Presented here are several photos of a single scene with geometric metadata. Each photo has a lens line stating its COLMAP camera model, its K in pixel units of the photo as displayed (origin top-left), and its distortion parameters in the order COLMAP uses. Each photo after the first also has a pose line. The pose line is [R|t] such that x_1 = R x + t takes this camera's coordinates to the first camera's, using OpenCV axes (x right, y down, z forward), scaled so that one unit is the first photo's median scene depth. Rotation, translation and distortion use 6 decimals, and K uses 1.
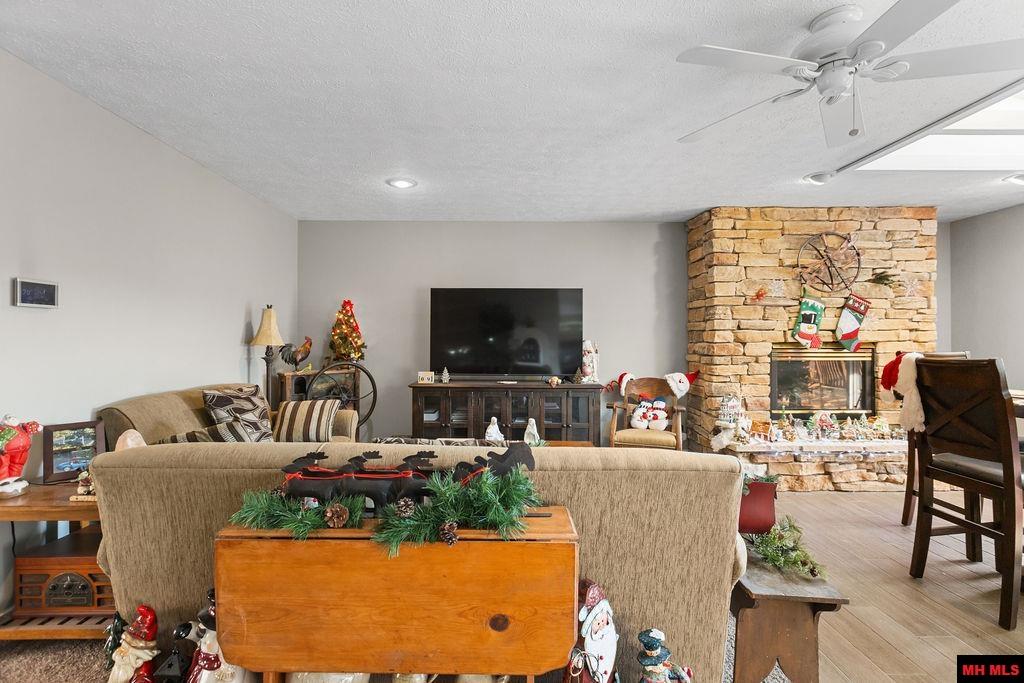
lens RADIAL K [[479.2, 0, 510.2], [0, 479.2, 334.9], [0, 0, 1]] dist [0.001525, 0.000439]
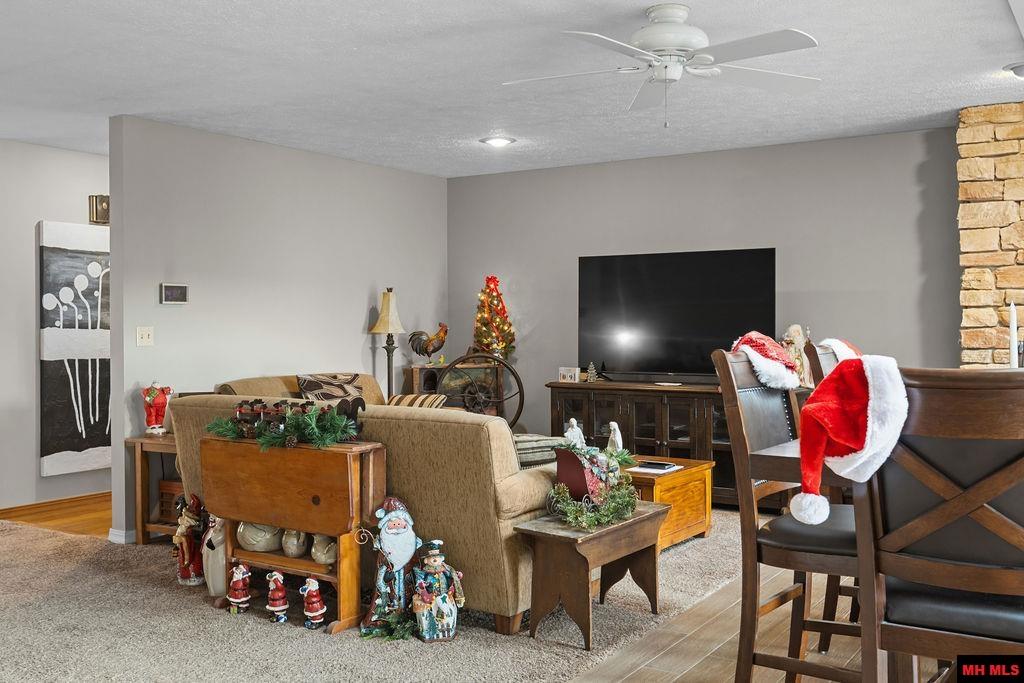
lens RADIAL K [[1003.9, 0, 512.4], [0, 1003.9, 318.9], [0, 0, 1]] dist [-0.009179, 0.000000]
pose [[0.836837, -0.009668, -0.547367, 0.652591], [0.012644, 0.999919, 0.001670, -0.004307], [0.547307, -0.008319, 0.836891, -0.403207]]
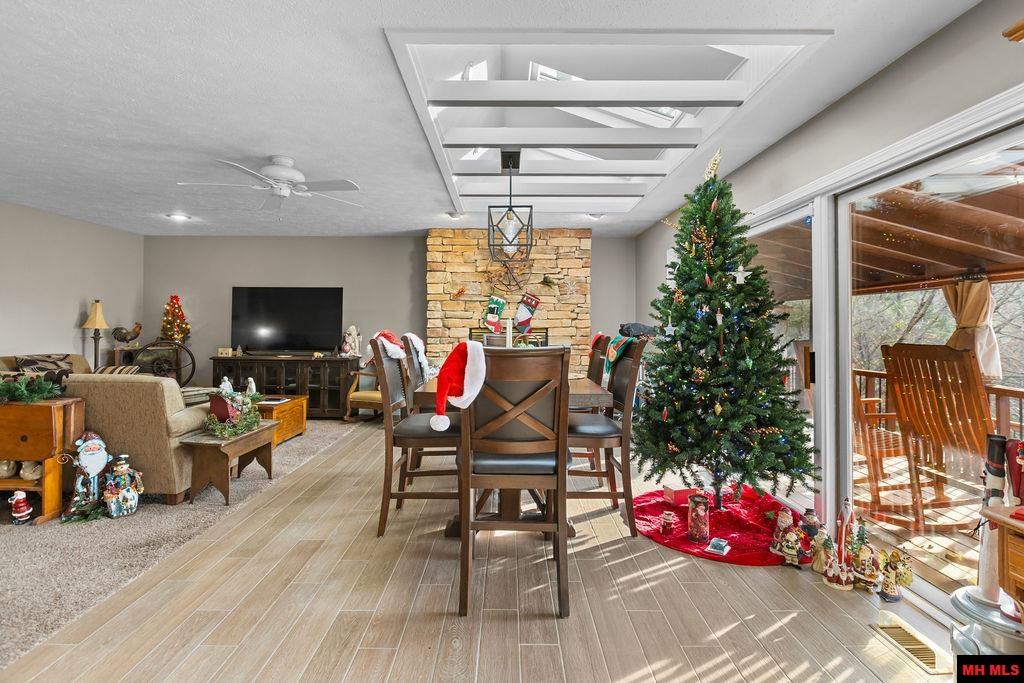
lens RADIAL K [[487.9, 0, 507.5], [0, 487.9, 321.8], [0, 0, 1]] dist [-0.006632, -0.001620]
pose [[0.999948, 0.003688, -0.009489, 0.671432], [-0.003669, 0.999991, 0.002027, -0.004261], [0.009496, -0.001992, 0.999953, -0.395665]]
